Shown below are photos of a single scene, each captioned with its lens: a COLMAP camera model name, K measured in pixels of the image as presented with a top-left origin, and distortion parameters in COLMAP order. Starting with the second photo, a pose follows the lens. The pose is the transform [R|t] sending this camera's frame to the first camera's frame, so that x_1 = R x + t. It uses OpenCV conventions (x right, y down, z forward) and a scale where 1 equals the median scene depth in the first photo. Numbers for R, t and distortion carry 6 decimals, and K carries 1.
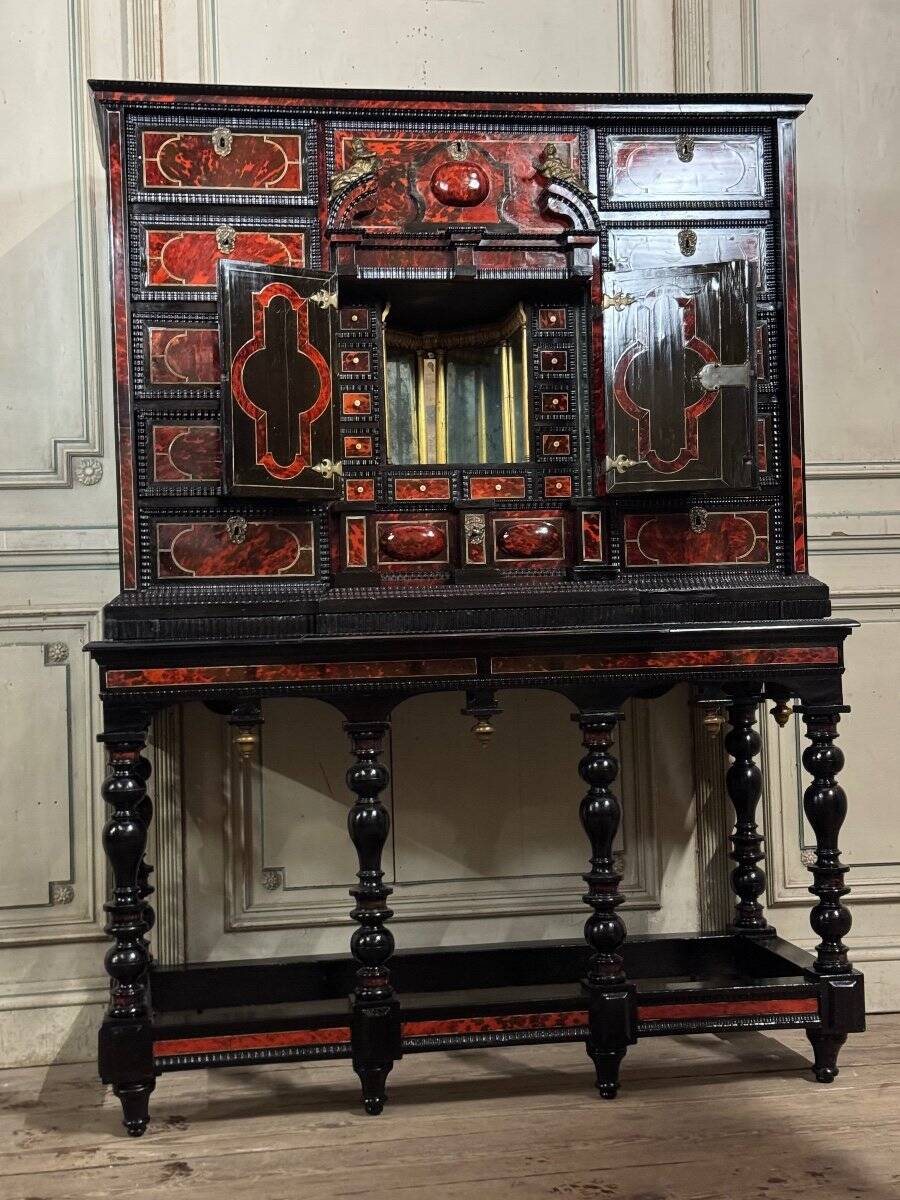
lens RADIAL K [[1690.3, 0, 448.4], [0, 1690.3, 598.6], [0, 0, 1]] dist [0.121089, 0.000000]
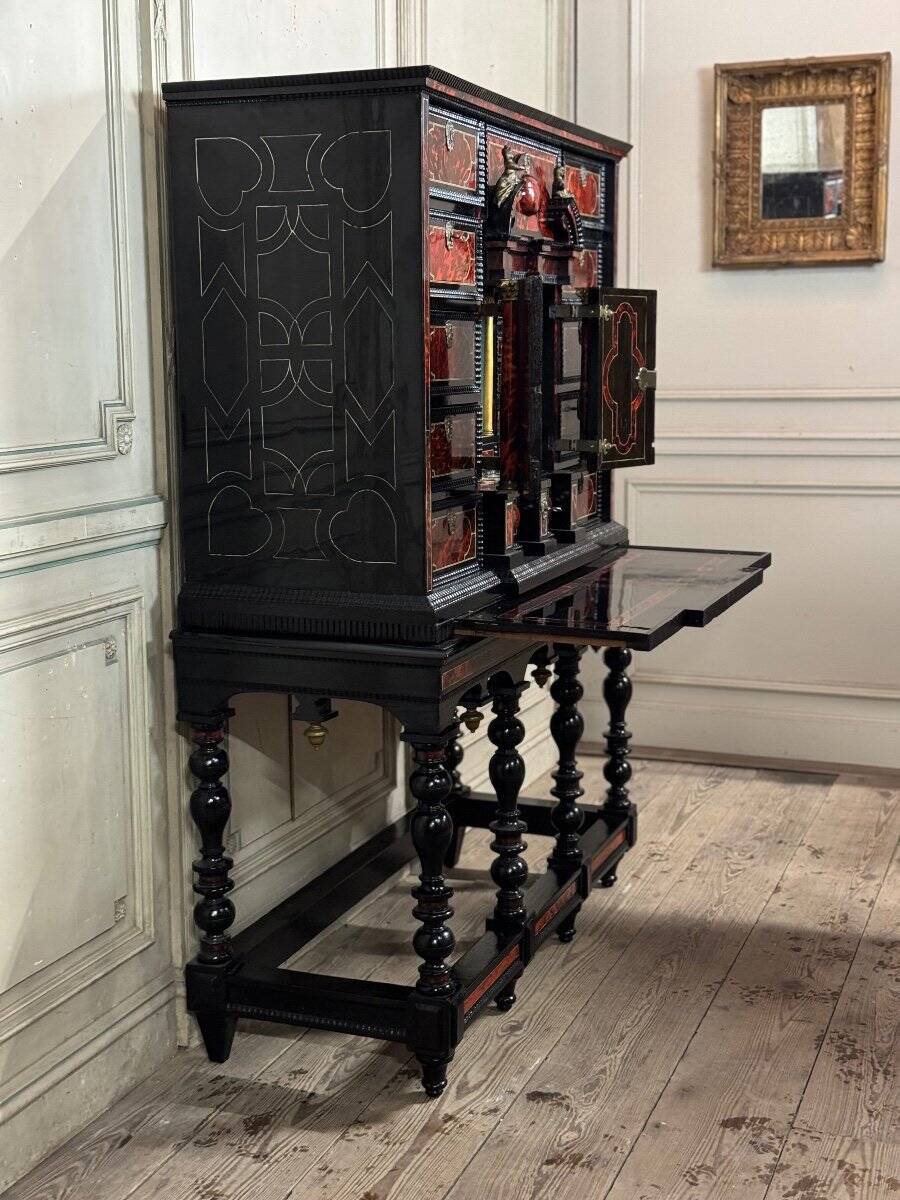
lens RADIAL K [[1690.3, 0, 459.7], [0, 1690.3, 606.2], [0, 0, 1]] dist [0.121089, 0.000000]
pose [[0.487312, -0.111922, 0.866026, -1.016930], [-0.029759, 0.989047, 0.144567, -0.137750], [-0.872721, -0.096221, 0.478644, 0.482712]]
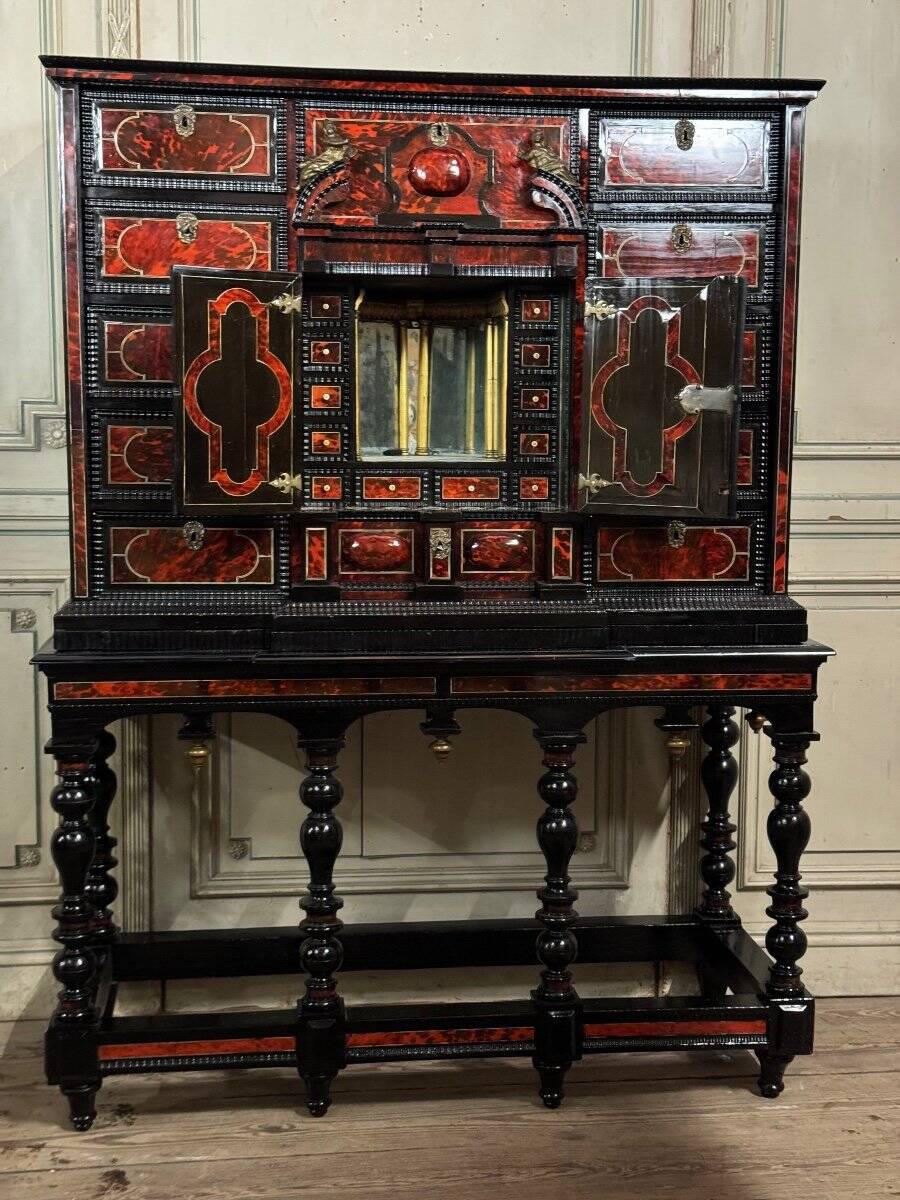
lens RADIAL K [[1690.3, 0, 452.5], [0, 1690.3, 605.9], [0, 0, 1]] dist [0.121089, 0.000000]
pose [[0.998650, 0.042255, -0.030216, 0.052870], [-0.037486, 0.988874, 0.143952, -0.143534], [0.035963, -0.142625, 0.989123, 0.040606]]
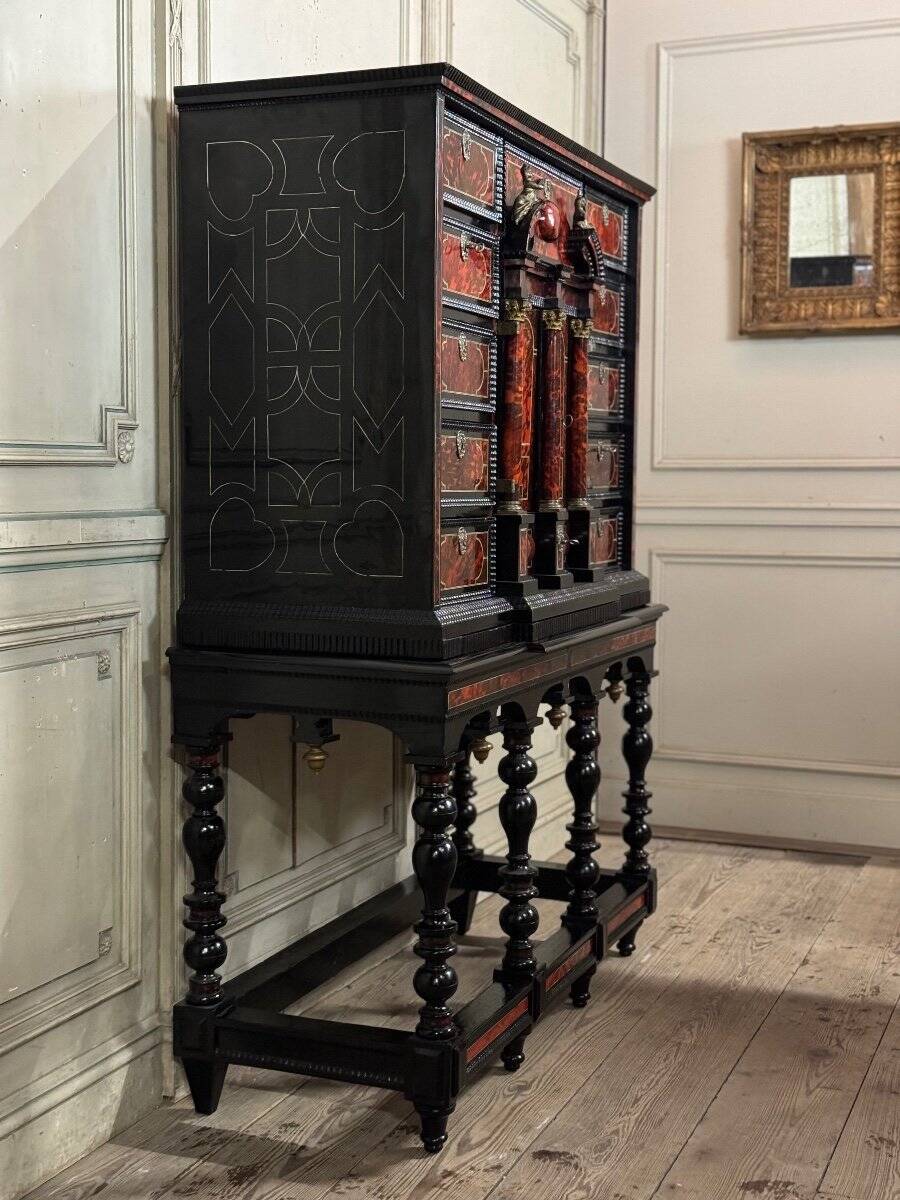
lens RADIAL K [[1690.3, 0, 456.6], [0, 1690.3, 604.2], [0, 0, 1]] dist [0.121089, 0.000000]
pose [[0.506091, -0.035255, 0.861759, -0.978619], [-0.044086, 0.996801, 0.066670, -0.068866], [-0.861353, -0.071733, 0.502917, 0.486872]]
